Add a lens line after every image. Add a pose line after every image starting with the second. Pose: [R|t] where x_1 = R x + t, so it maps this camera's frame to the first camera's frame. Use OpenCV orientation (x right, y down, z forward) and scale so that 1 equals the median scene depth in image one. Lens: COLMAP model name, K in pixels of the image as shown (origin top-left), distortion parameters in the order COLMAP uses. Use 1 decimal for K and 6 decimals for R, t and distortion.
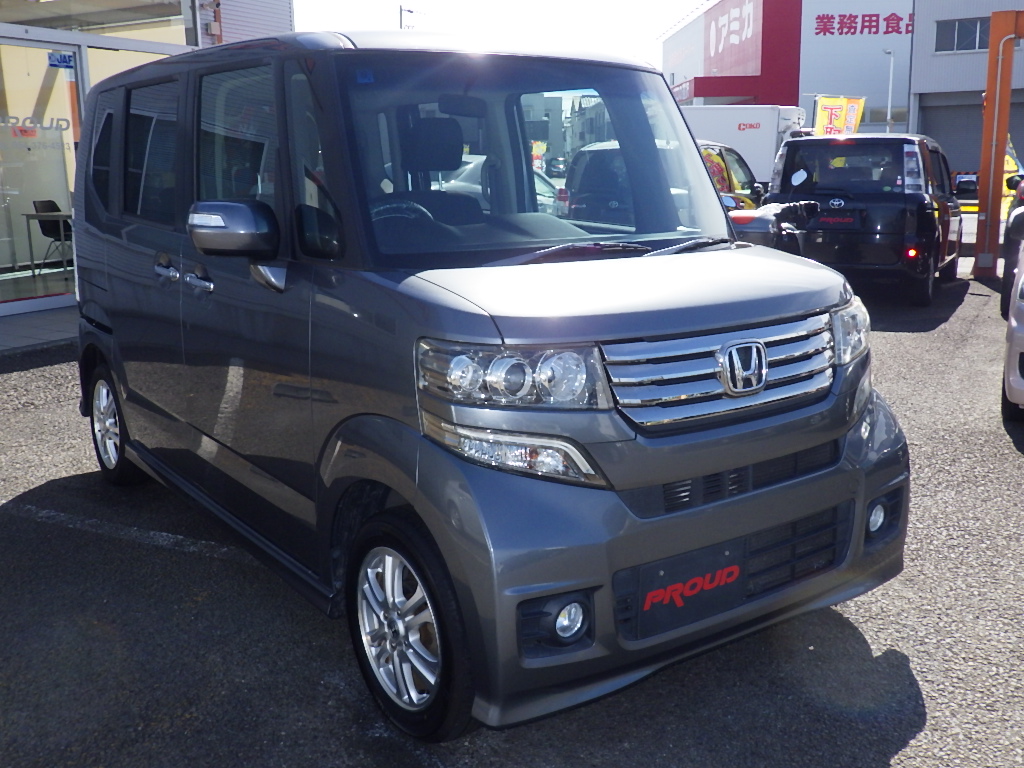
lens RADIAL K [[1034.1, 0, 512.0], [0, 1034.1, 384.0], [0, 0, 1]] dist [0.004672, -0.001567]
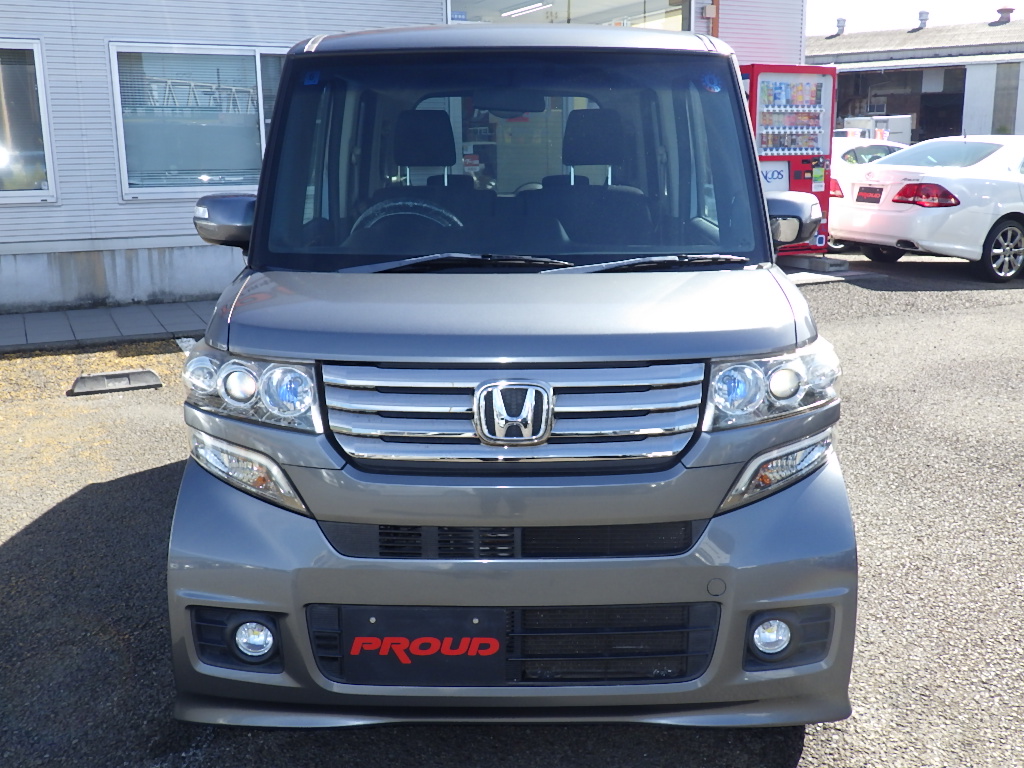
lens RADIAL K [[1034.1, 0, 512.0], [0, 1034.1, 384.0], [0, 0, 1]] dist [0.004672, -0.001567]
pose [[0.809172, 0.136091, -0.571594, 0.718116], [-0.123749, 0.990459, 0.060635, -0.092215], [0.574392, 0.021670, 0.818293, 0.308767]]
